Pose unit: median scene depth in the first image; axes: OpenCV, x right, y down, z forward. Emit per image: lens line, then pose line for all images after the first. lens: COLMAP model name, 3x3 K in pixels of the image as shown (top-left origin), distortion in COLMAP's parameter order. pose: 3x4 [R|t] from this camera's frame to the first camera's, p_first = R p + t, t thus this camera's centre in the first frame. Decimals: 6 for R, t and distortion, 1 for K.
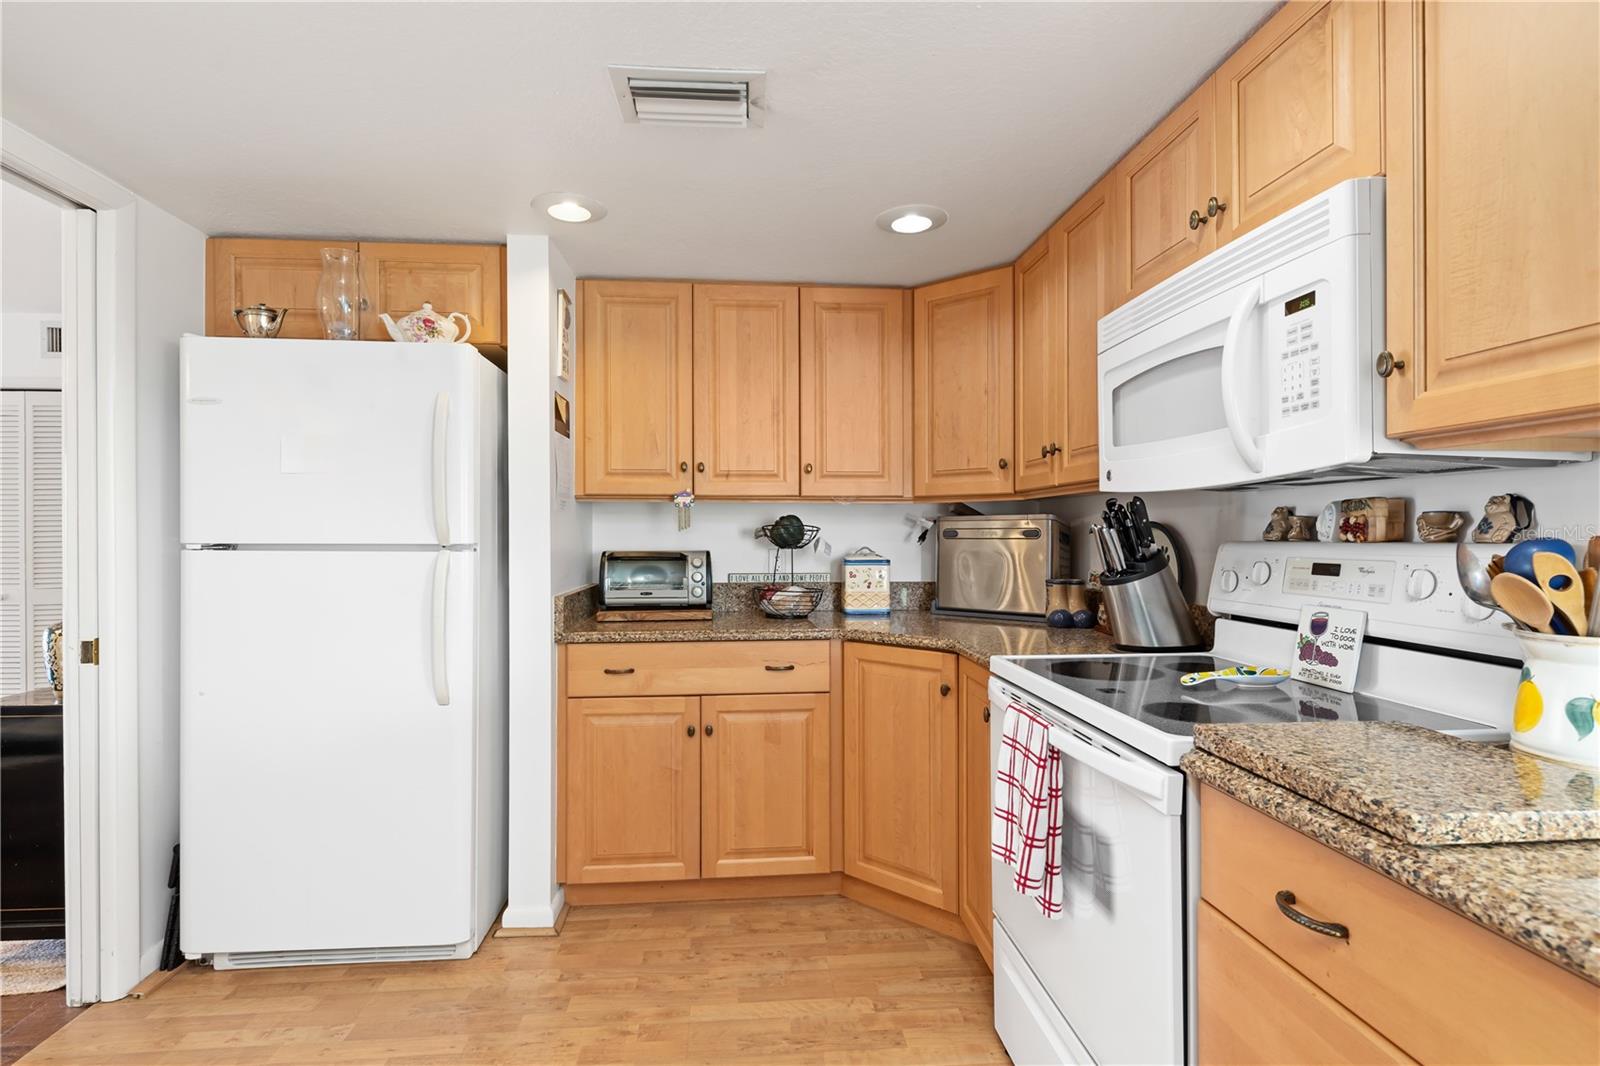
lens RADIAL K [[764.0, 0, 800.0], [0, 764.0, 533.0], [0, 0, 1]] dist [0.018666, -0.014173]
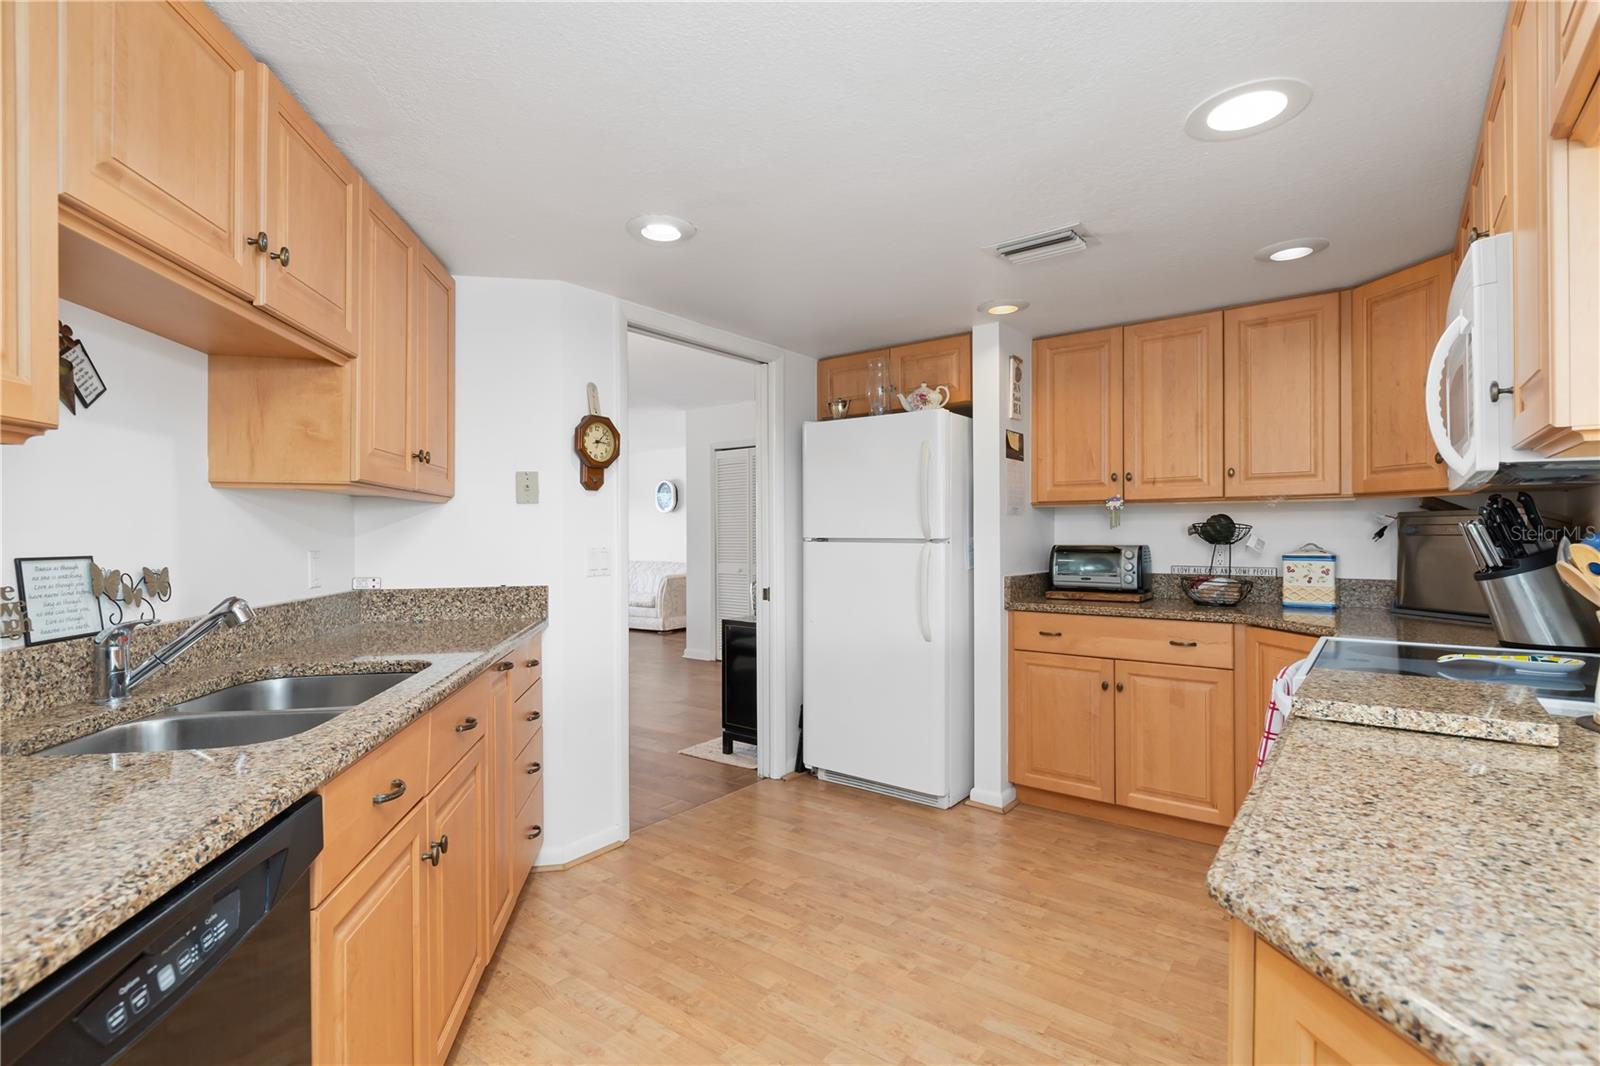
lens RADIAL K [[764.0, 0, 800.0], [0, 764.0, 533.0], [0, 0, 1]] dist [0.018666, -0.014173]
pose [[0.741753, -0.002712, -0.670667, 0.325696], [0.004299, 0.999991, 0.000711, 0.000628], [0.670659, -0.003411, 0.741758, -0.279501]]
